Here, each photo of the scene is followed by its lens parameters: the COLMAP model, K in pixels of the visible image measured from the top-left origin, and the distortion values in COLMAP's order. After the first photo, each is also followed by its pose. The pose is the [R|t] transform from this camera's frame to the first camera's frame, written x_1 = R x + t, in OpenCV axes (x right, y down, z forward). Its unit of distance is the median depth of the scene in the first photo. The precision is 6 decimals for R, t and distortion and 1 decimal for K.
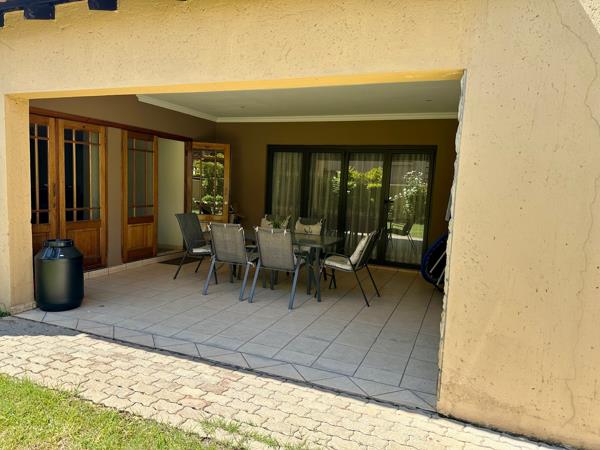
lens RADIAL K [[425.9, 0, 298.2], [0, 425.9, 230.9], [0, 0, 1]] dist [-0.004299, -0.006093]
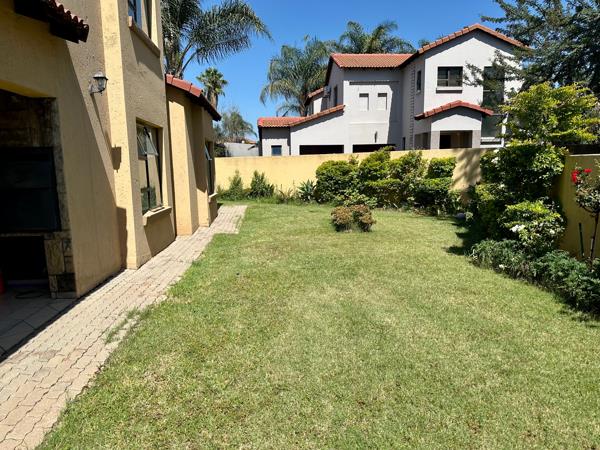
lens RADIAL K [[425.9, 0, 299.9], [0, 425.9, 226.0], [0, 0, 1]] dist [-0.004299, -0.006093]
pose [[-0.450443, -0.169172, 0.876631, -1.060004], [0.105020, 0.965028, 0.240193, -0.117456], [-0.886607, 0.200256, -0.416923, 0.603752]]
